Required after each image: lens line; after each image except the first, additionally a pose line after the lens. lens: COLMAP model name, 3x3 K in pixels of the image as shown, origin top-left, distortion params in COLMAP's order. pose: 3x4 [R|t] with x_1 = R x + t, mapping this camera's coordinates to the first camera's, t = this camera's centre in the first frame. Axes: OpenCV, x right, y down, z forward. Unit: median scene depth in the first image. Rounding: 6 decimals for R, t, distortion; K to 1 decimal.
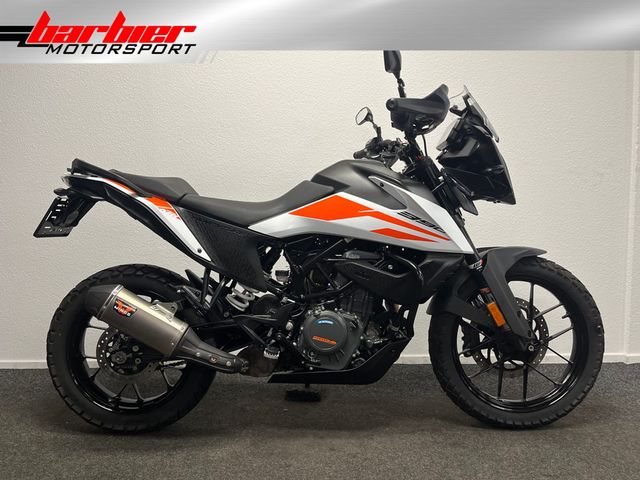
lens RADIAL K [[481.7, 0, 320.0], [0, 481.7, 240.0], [0, 0, 1]] dist [0.061909, -0.099584]
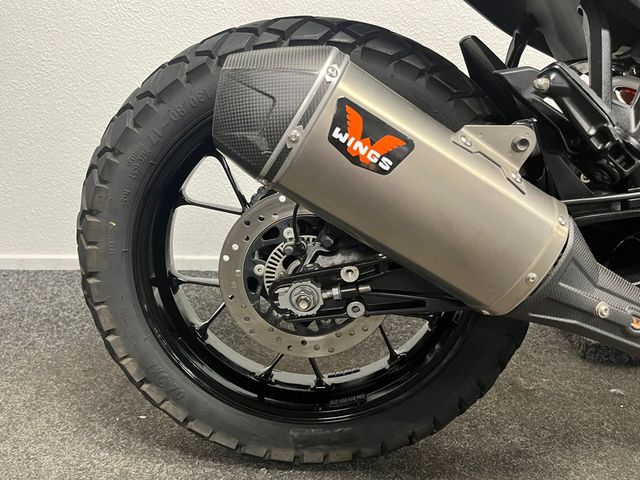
lens RADIAL K [[497.9, 0, 320.0], [0, 497.9, 240.0], [0, 0, 1]] dist [0.027336, -0.004486]
pose [[0.999034, 0.020921, -0.038654, -0.272389], [-0.010078, 0.965055, 0.261852, 0.080716], [0.042781, -0.261209, 0.964334, 0.480664]]
